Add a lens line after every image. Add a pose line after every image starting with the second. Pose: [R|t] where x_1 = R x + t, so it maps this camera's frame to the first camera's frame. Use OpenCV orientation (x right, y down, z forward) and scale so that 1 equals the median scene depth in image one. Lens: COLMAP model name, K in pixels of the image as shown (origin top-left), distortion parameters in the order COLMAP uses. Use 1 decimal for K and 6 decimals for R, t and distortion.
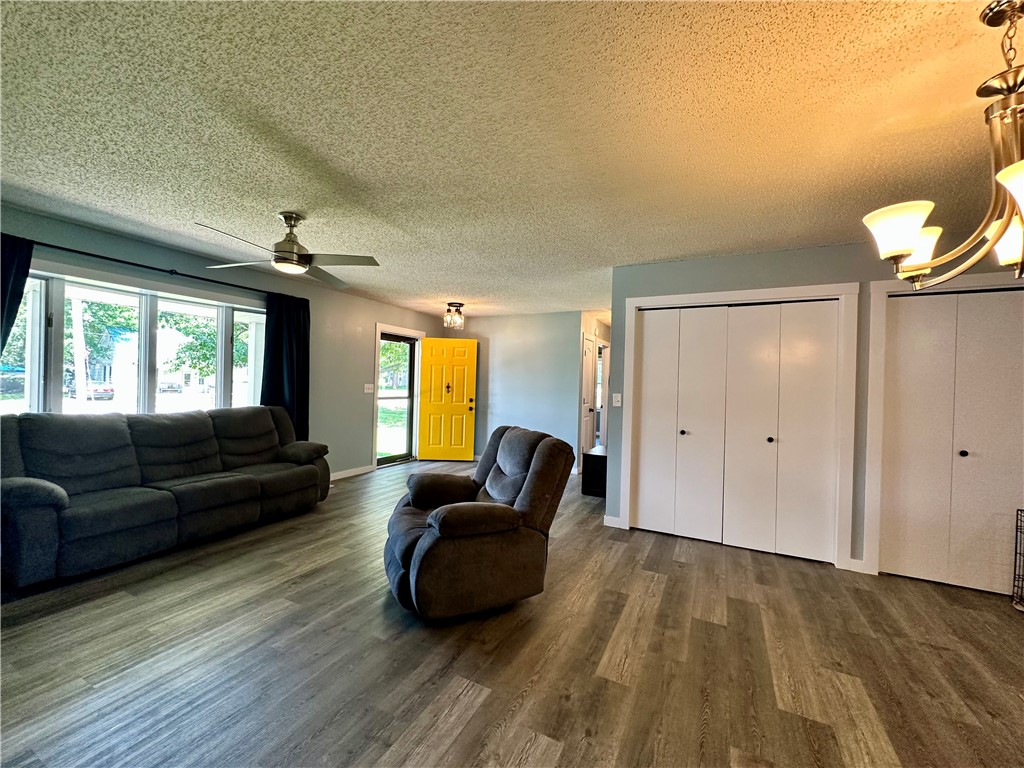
lens RADIAL K [[408.0, 0, 511.5], [0, 408.0, 385.4], [0, 0, 1]] dist [-0.002405, 0.000723]
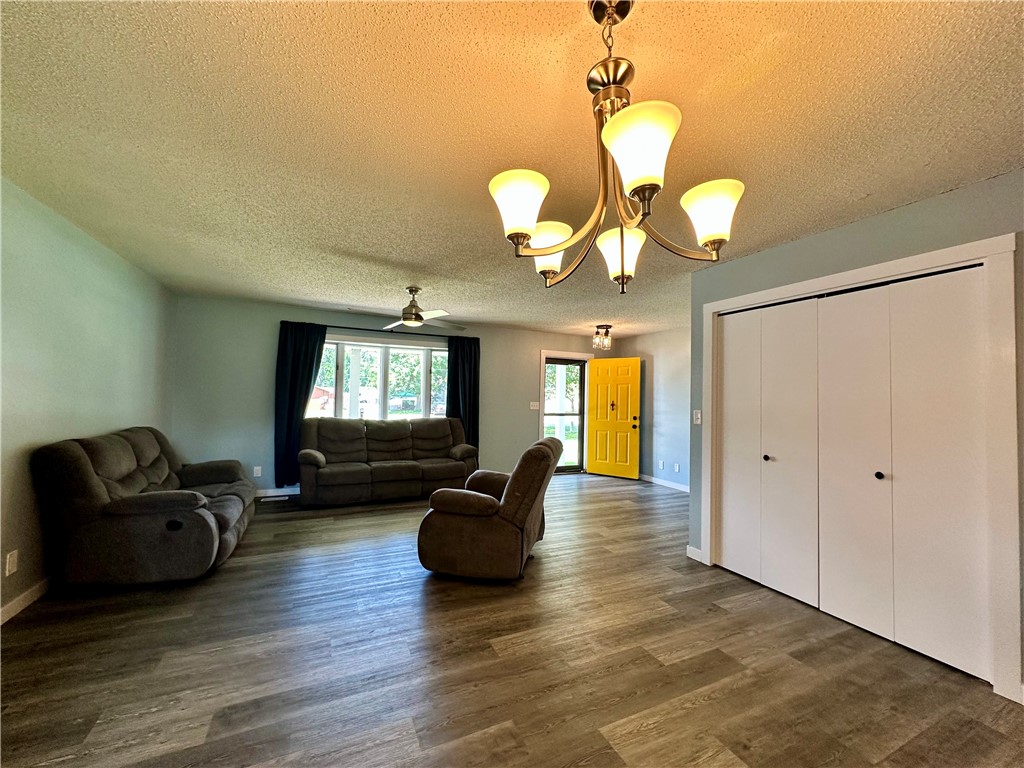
lens RADIAL K [[408.0, 0, 511.5], [0, 408.0, 385.4], [0, 0, 1]] dist [-0.002405, 0.000723]
pose [[0.789940, -0.028828, -0.612506, 0.521785], [-0.001987, 0.998769, -0.049570, 0.011861], [0.613181, 0.040375, 0.788910, 0.036113]]
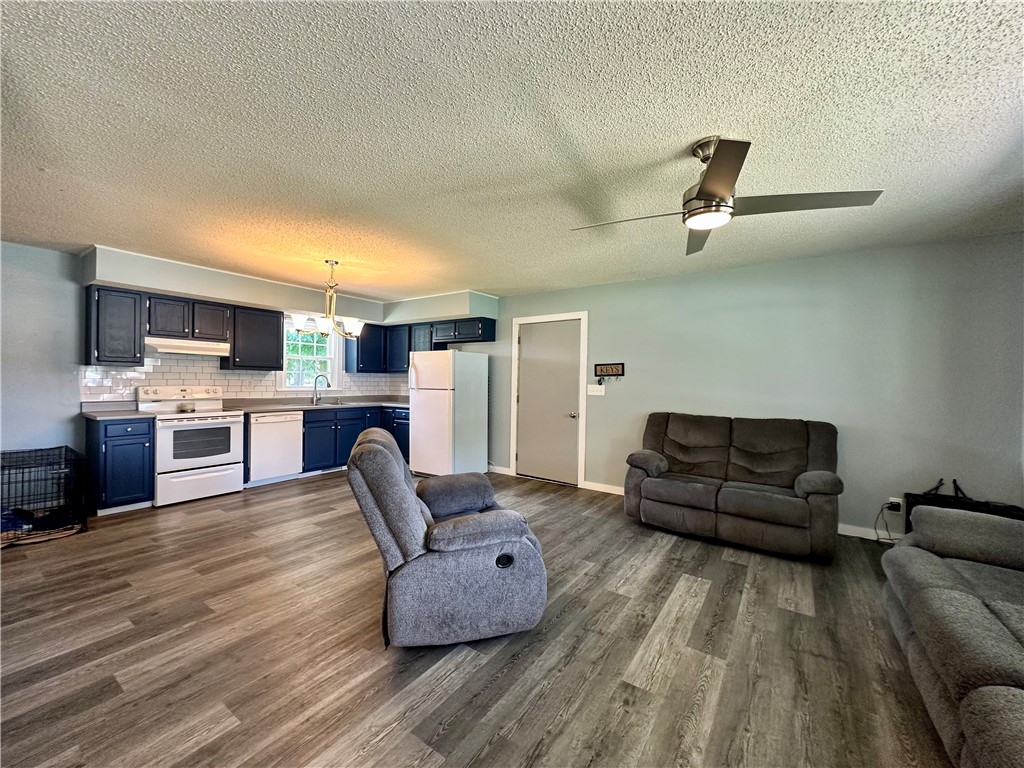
lens RADIAL K [[408.0, 0, 511.5], [0, 408.0, 385.4], [0, 0, 1]] dist [-0.002405, 0.000723]
pose [[-0.990543, -0.045518, 0.129432, -0.250256], [-0.043202, 0.998853, 0.020645, -0.007882], [-0.130223, 0.014858, -0.991373, 1.370179]]
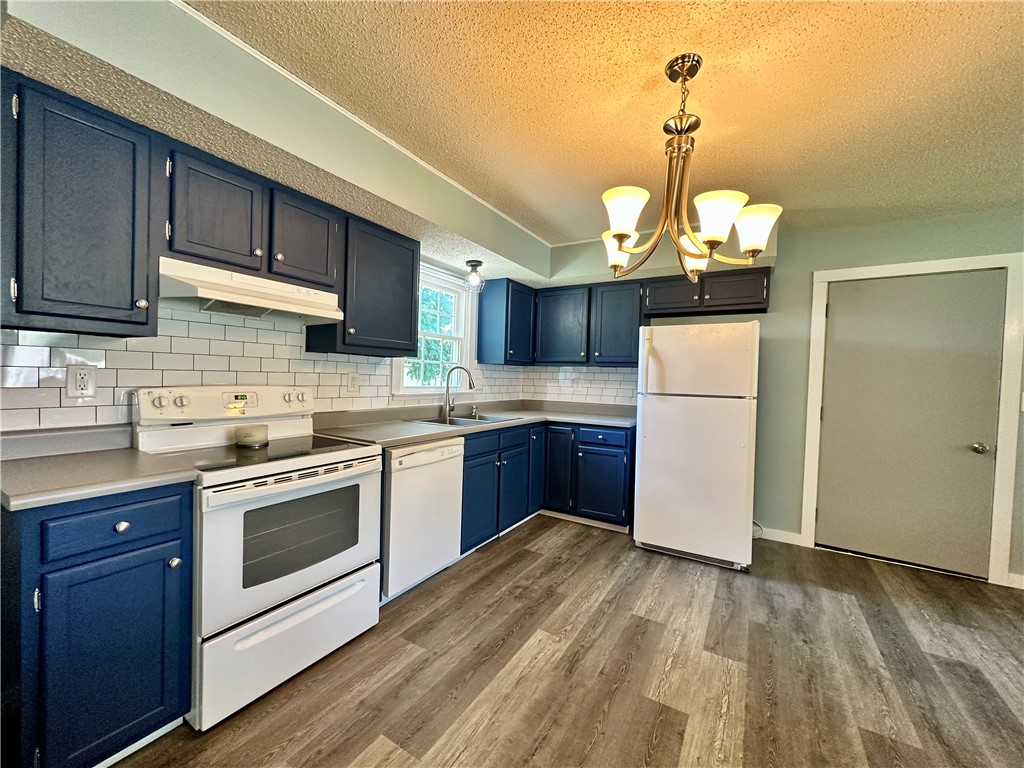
lens RADIAL K [[408.0, 0, 511.5], [0, 408.0, 385.4], [0, 0, 1]] dist [-0.002405, 0.000723]
pose [[-0.995708, -0.058627, 0.071609, 0.525157], [-0.056713, 0.997984, 0.028481, 0.026363], [-0.073135, 0.024297, -0.997026, 0.763567]]
